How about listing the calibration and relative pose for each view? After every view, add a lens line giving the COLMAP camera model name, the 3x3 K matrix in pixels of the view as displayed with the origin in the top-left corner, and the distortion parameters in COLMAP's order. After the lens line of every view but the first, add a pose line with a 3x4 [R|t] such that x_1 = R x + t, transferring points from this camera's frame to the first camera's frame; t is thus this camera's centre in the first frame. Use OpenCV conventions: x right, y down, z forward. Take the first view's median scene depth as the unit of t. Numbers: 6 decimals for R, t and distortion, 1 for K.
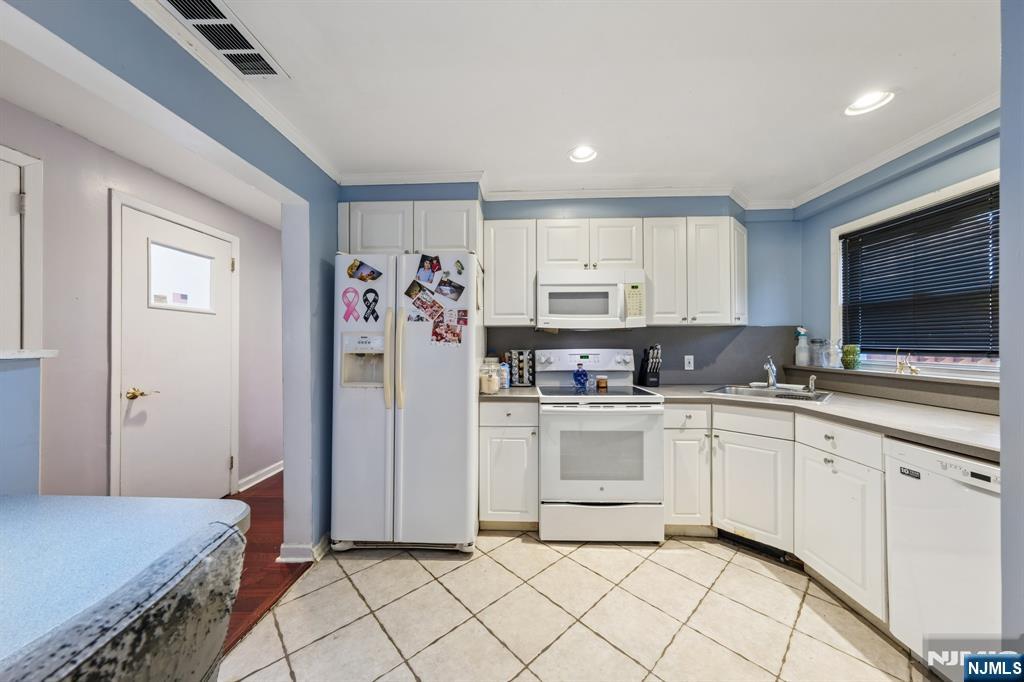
lens RADIAL K [[346.9, 0, 514.0], [0, 346.9, 344.9], [0, 0, 1]] dist [-0.001563, 0.000216]
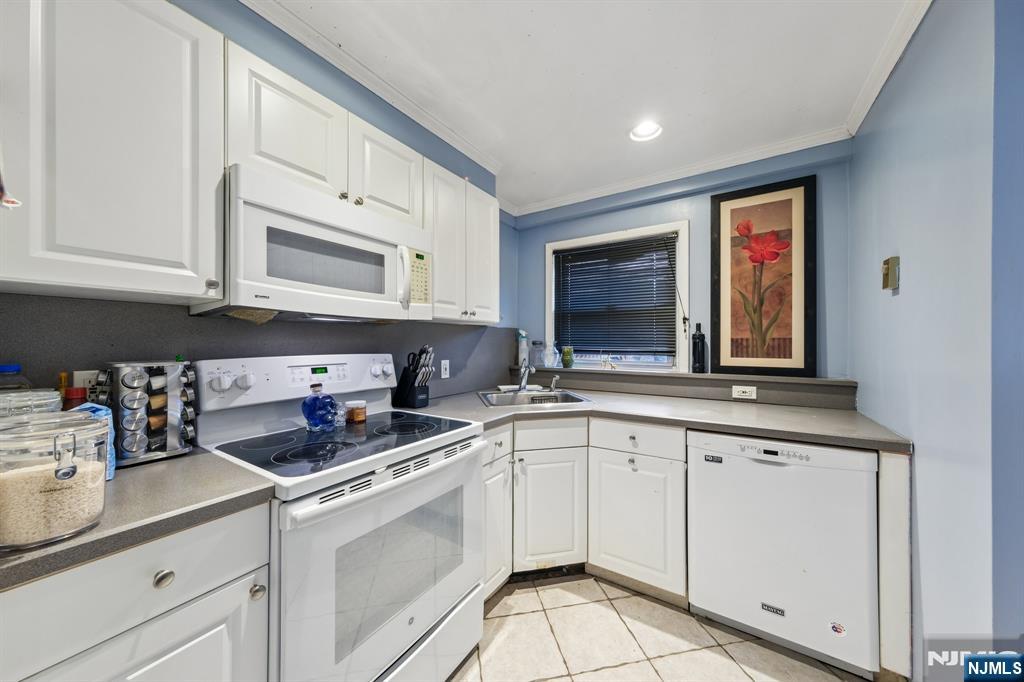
lens RADIAL K [[346.9, 0, 514.0], [0, 346.9, 344.9], [0, 0, 1]] dist [-0.001563, 0.000216]
pose [[0.533198, 0.001782, 0.845989, -0.096813], [0.000115, 0.999998, -0.002179, -0.003067], [-0.845990, 0.001259, 0.533197, 0.508197]]
